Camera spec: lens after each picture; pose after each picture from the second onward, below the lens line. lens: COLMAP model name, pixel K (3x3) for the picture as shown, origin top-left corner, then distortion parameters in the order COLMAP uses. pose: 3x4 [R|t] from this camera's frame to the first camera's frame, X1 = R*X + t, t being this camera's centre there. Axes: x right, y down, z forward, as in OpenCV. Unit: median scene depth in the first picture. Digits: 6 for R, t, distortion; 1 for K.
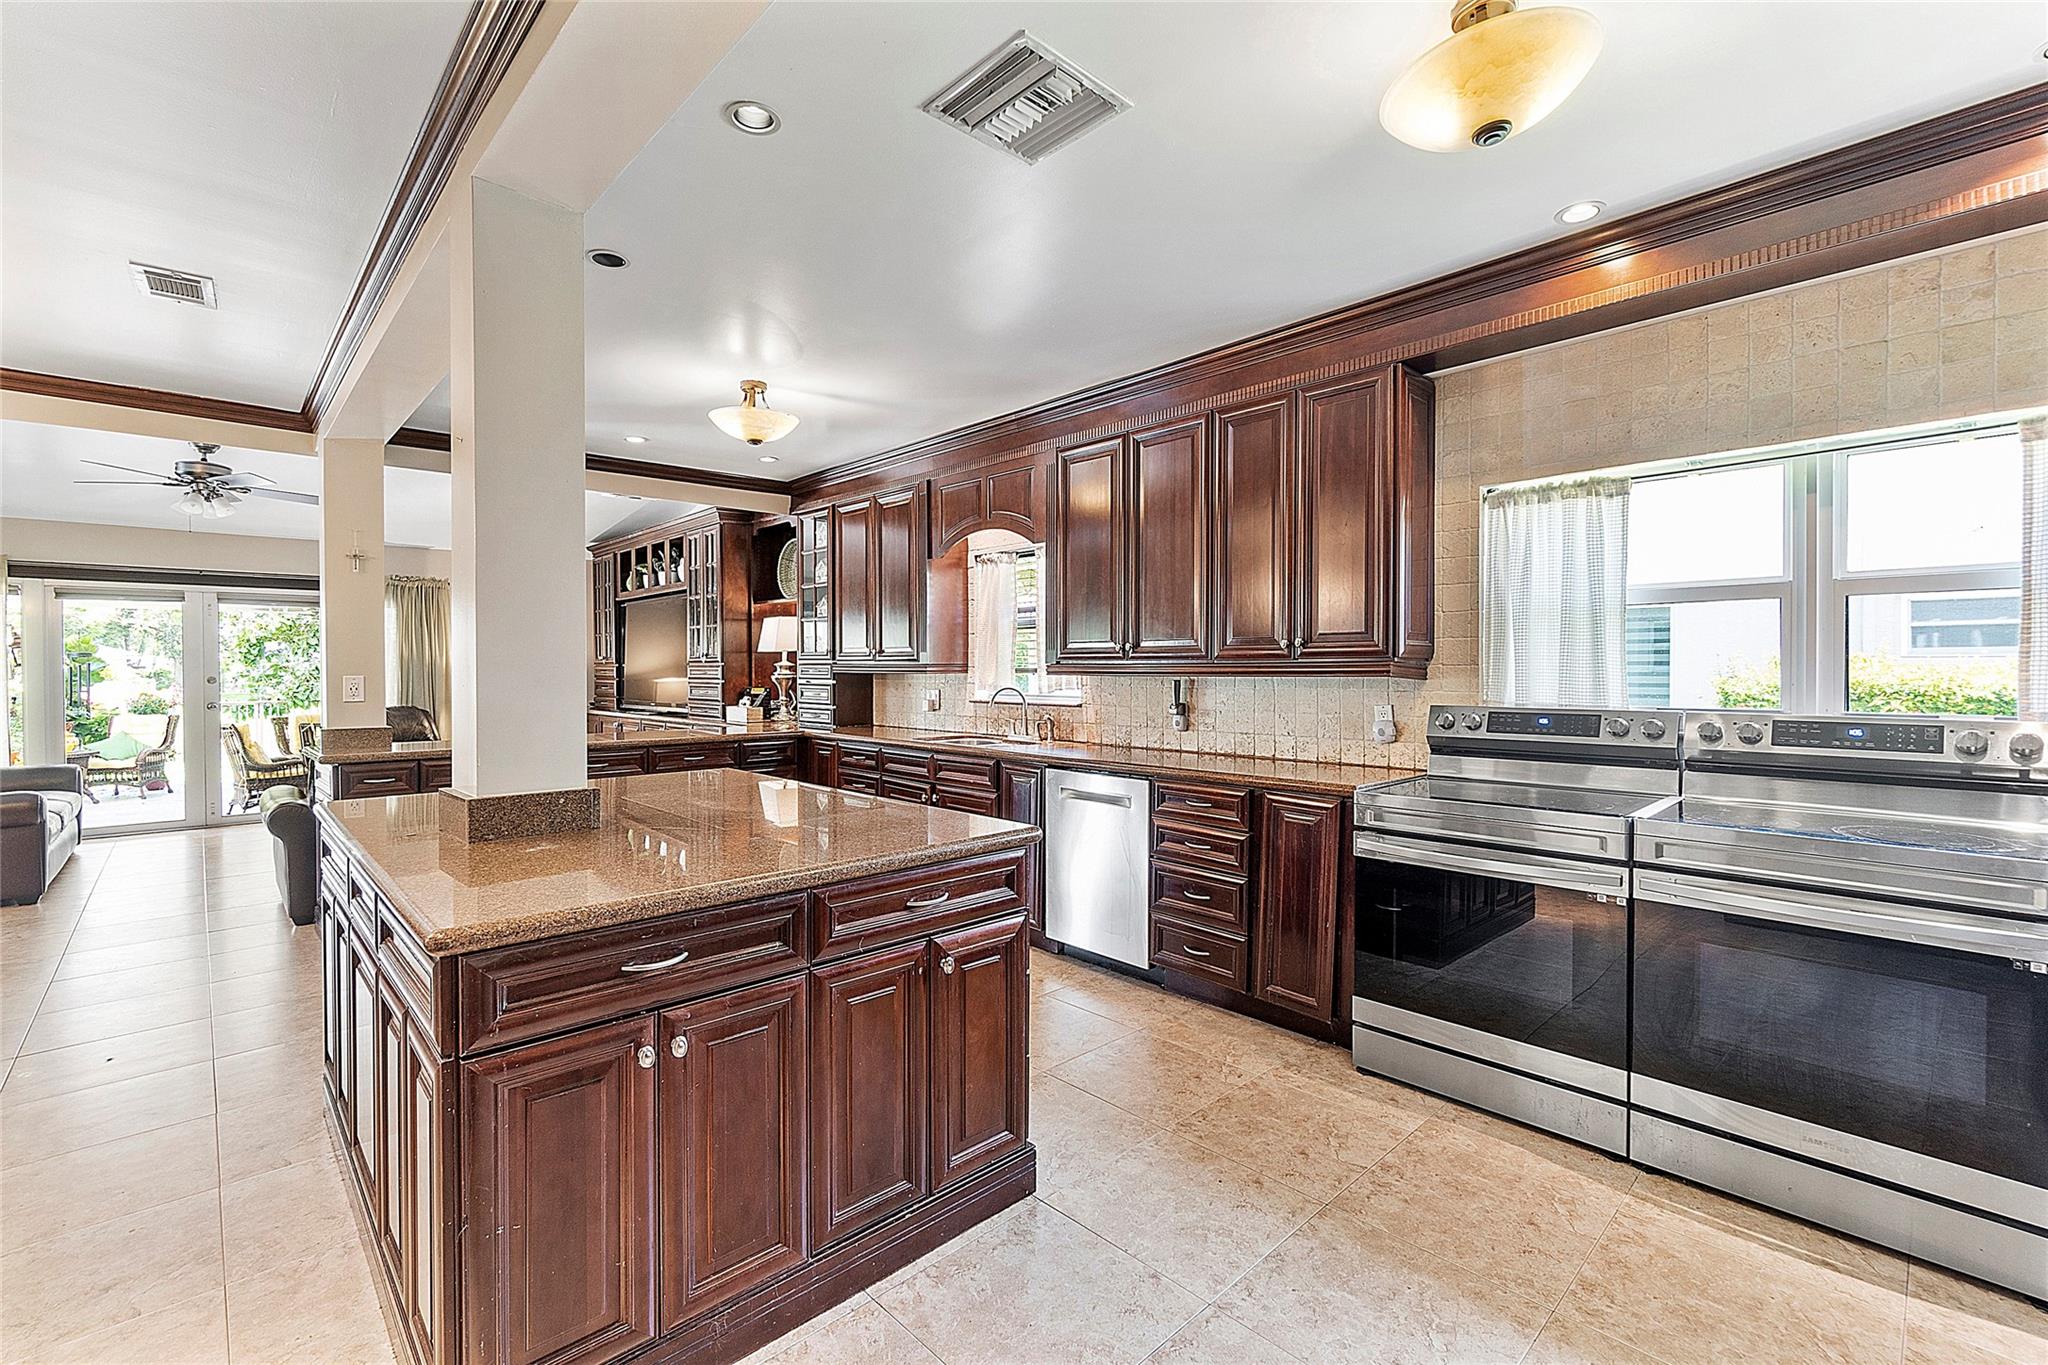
lens RADIAL K [[888.6, 0, 1022.8], [0, 888.6, 671.7], [0, 0, 1]] dist [-0.009131, 0.001572]
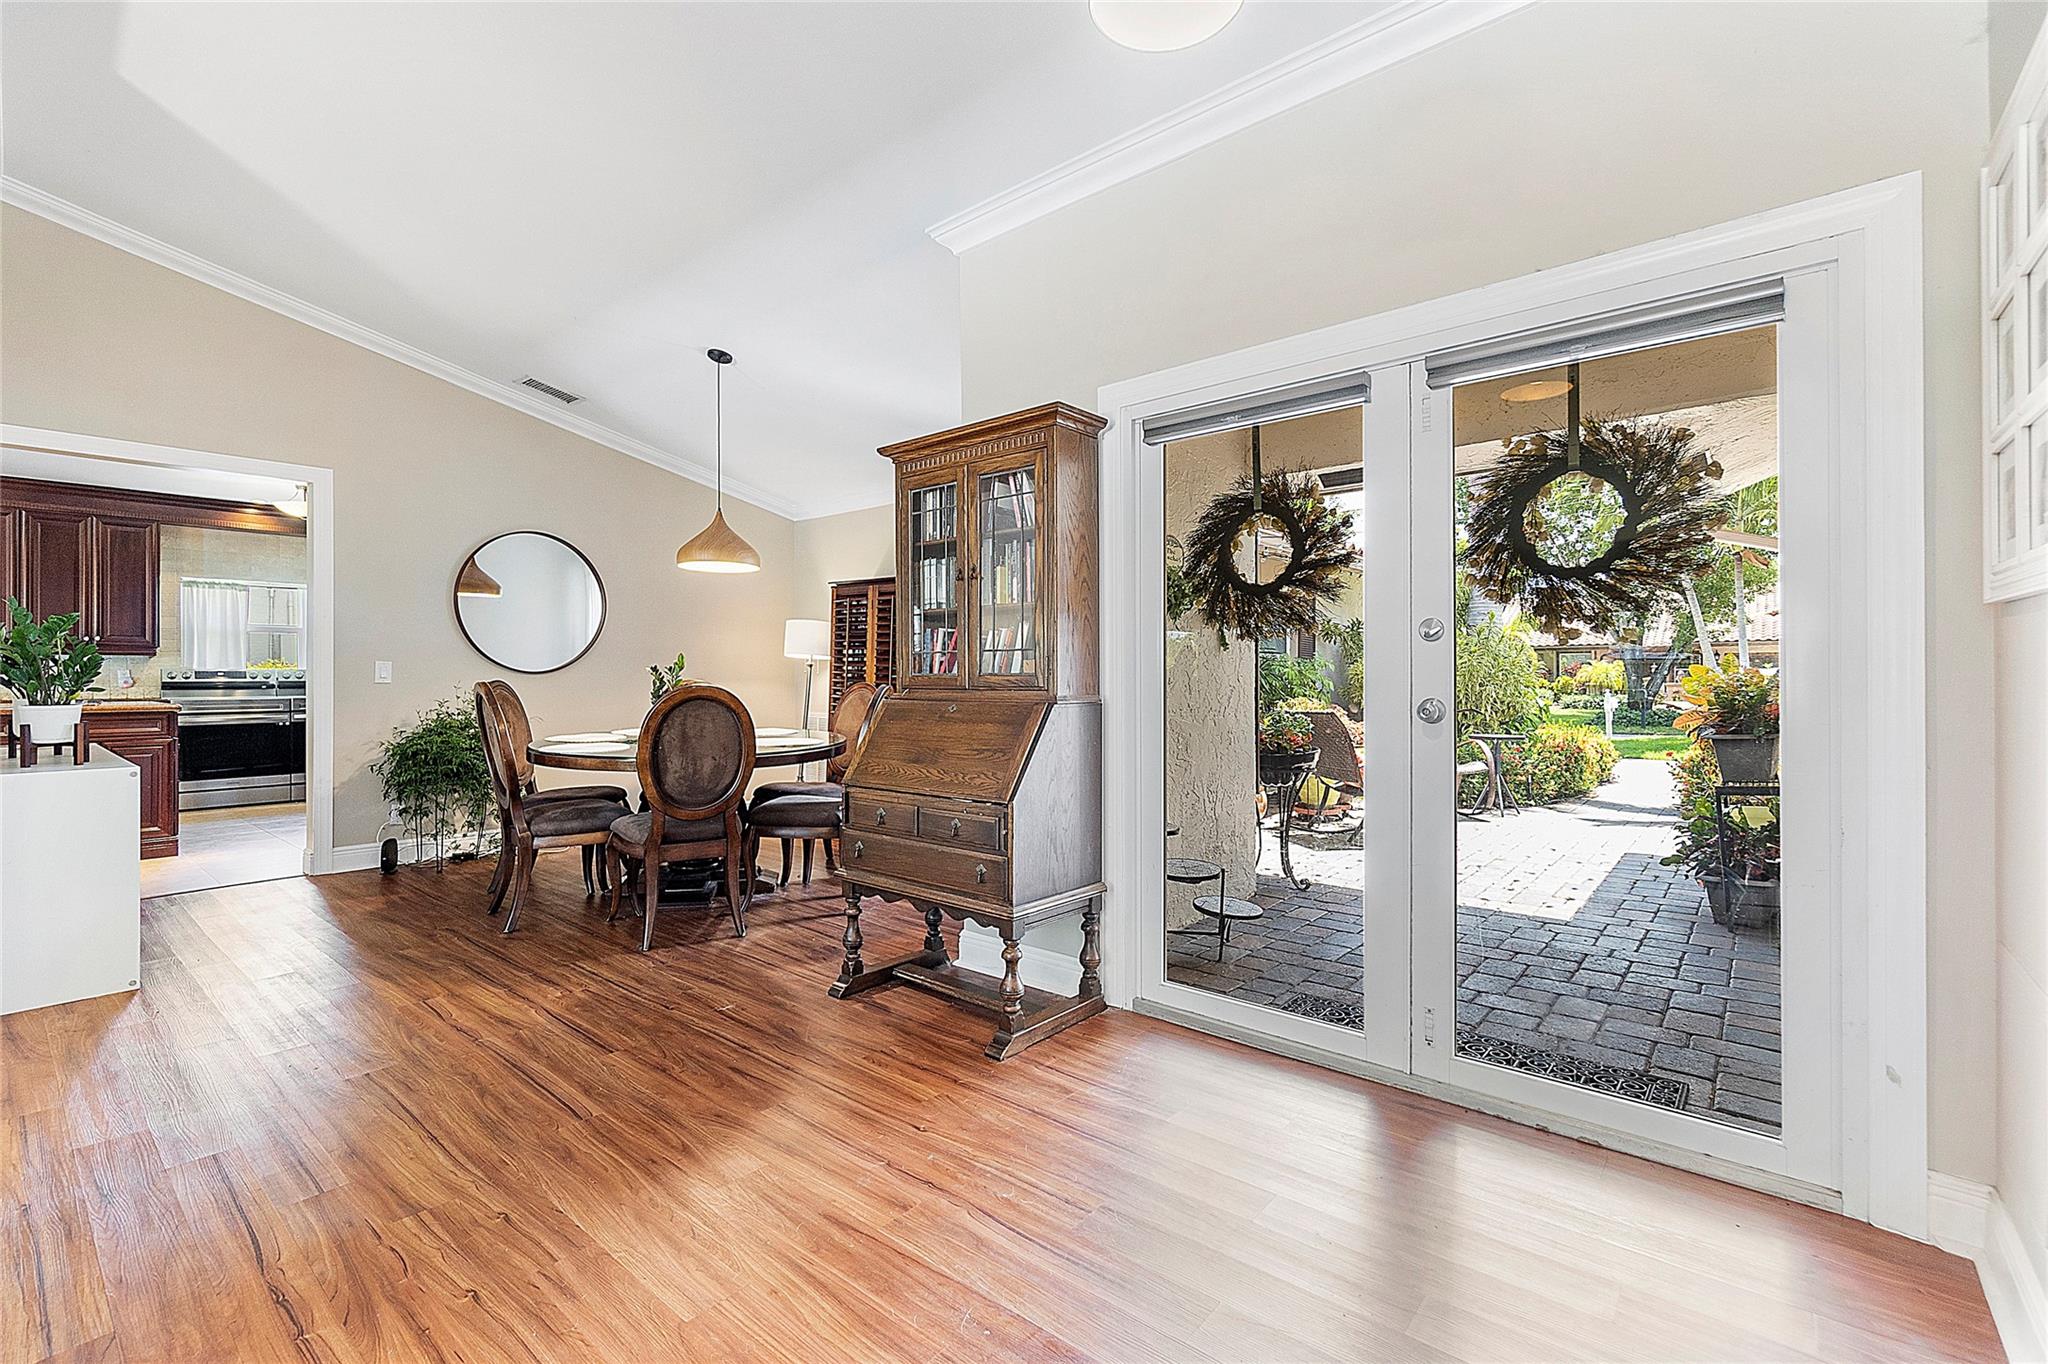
lens RADIAL K [[888.6, 0, 1022.8], [0, 888.6, 671.2], [0, 0, 1]] dist [-0.009131, 0.001572]
pose [[-0.117438, 0.005010, 0.993068, -1.647795], [0.003041, 0.999984, -0.004686, 0.048331], [-0.993076, 0.002470, -0.117452, -0.758718]]
